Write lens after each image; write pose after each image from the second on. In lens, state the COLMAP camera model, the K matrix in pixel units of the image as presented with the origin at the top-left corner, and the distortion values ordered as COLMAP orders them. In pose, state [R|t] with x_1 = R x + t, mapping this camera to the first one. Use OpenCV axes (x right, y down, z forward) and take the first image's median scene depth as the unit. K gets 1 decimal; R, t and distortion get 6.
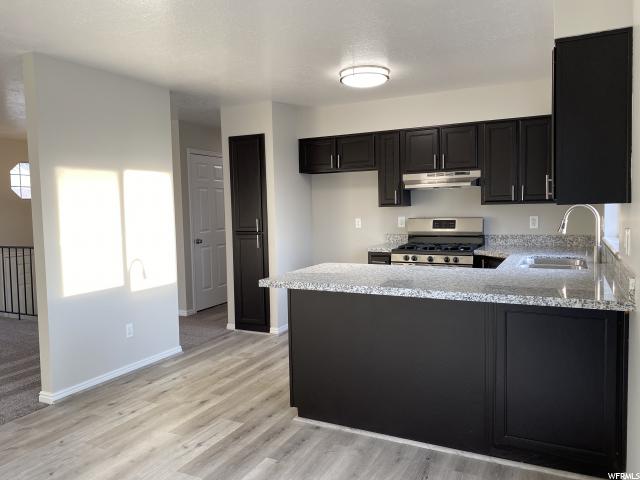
lens RADIAL K [[485.6, 0, 313.2], [0, 485.6, 239.3], [0, 0, 1]] dist [0.052051, -0.001821]
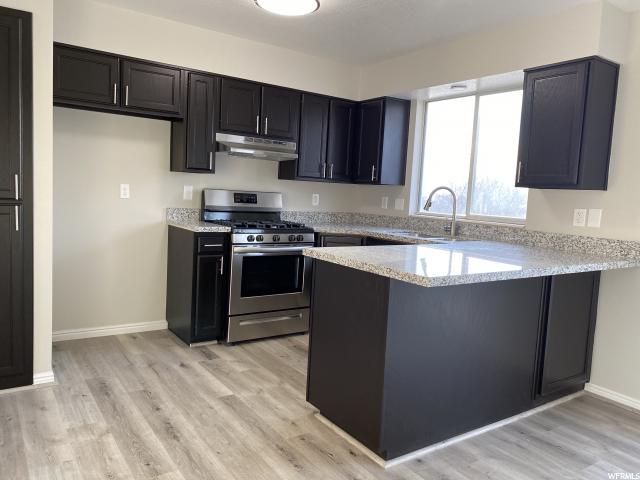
lens RADIAL K [[485.6, 0, 313.2], [0, 485.6, 239.3], [0, 0, 1]] dist [0.052051, -0.001821]
pose [[0.468335, -0.040405, 0.882627, -0.493353], [-0.004055, 0.998845, 0.047877, 0.000441], [-0.883542, -0.026002, 0.467630, 0.529730]]
